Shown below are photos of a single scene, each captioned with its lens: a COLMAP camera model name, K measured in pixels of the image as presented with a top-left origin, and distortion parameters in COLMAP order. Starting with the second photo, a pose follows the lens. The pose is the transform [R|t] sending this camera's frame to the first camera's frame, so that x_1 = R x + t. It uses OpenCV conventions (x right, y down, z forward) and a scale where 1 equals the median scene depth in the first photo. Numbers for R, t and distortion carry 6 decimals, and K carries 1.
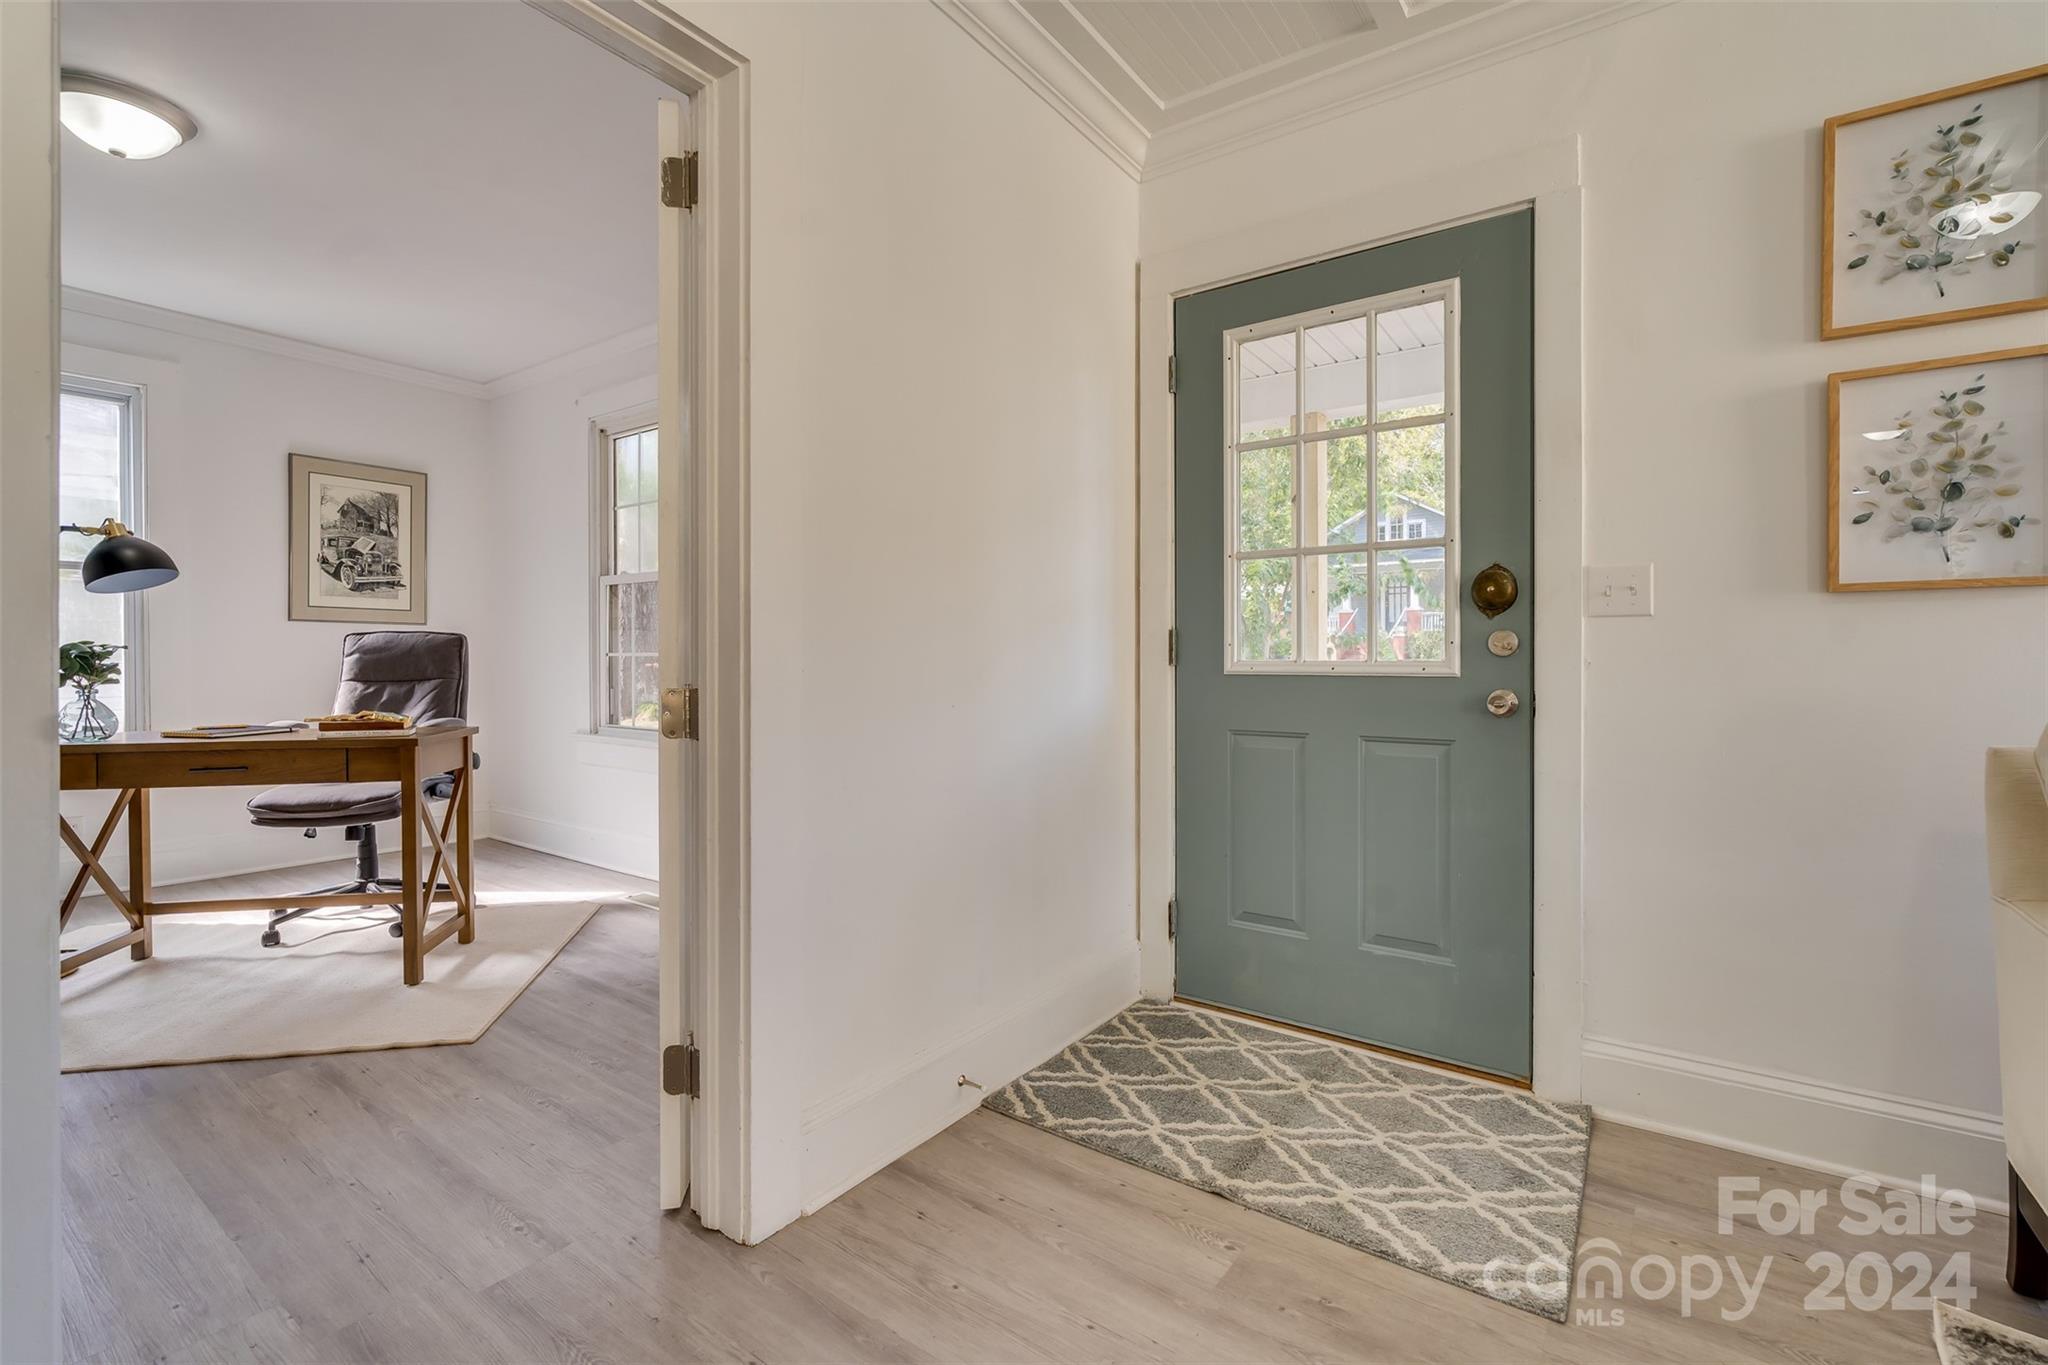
lens RADIAL K [[923.4, 0, 1018.7], [0, 923.4, 664.6], [0, 0, 1]] dist [-0.003540, -0.000191]
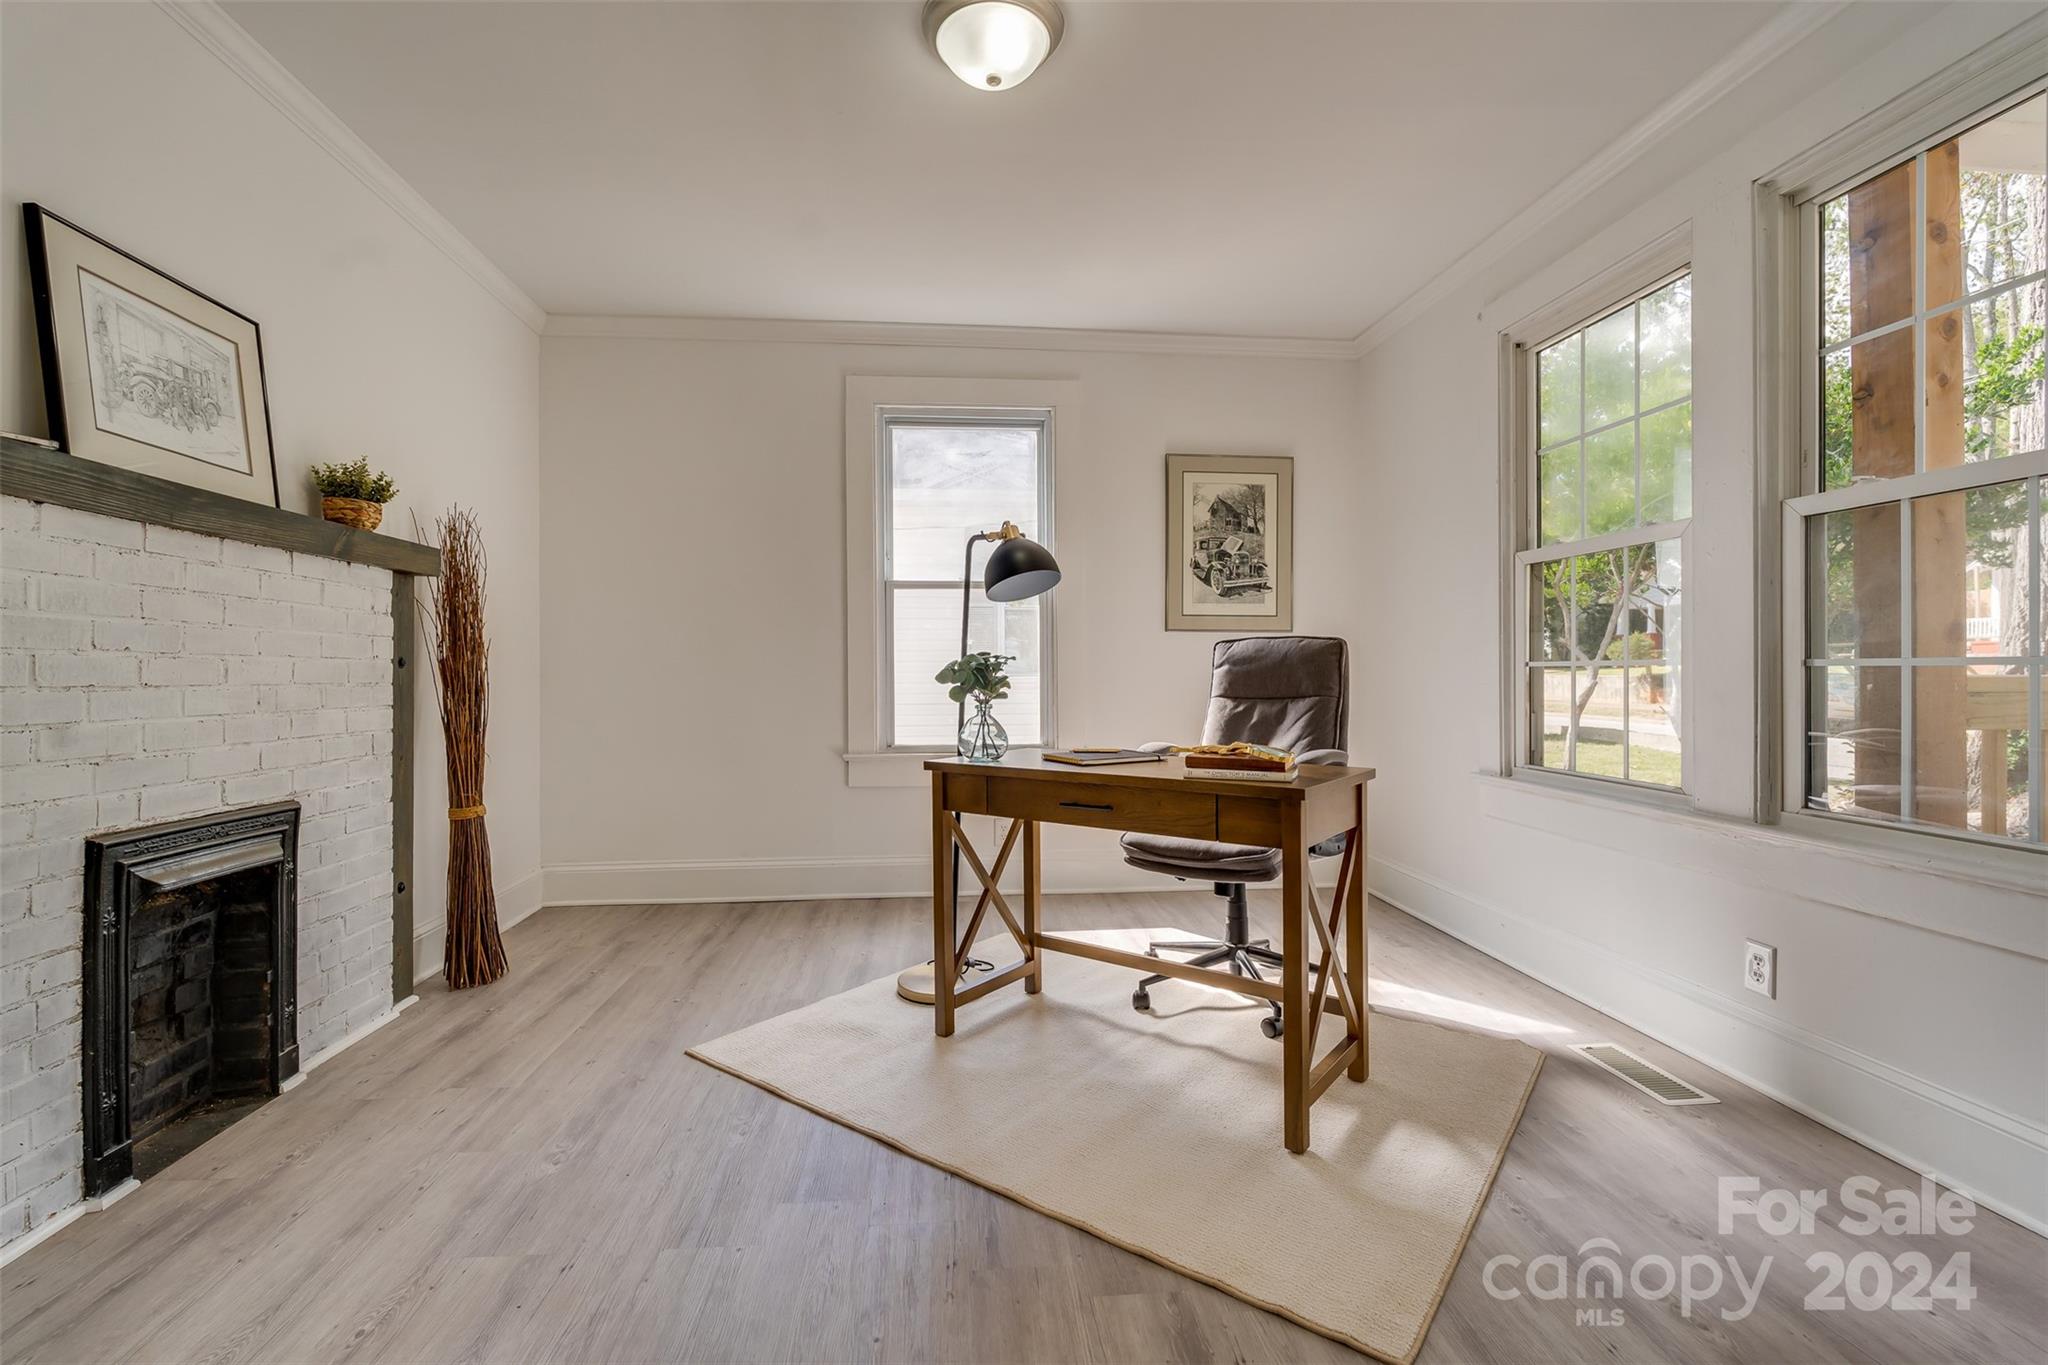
lens RADIAL K [[923.4, 0, 1020.0], [0, 923.4, 673.4], [0, 0, 1]] dist [-0.003540, -0.000191]
pose [[0.668055, -0.001039, -0.744111, -0.249622], [-0.002278, 0.999991, -0.003441, -0.000769], [0.744109, 0.003994, 0.668047, 0.341698]]
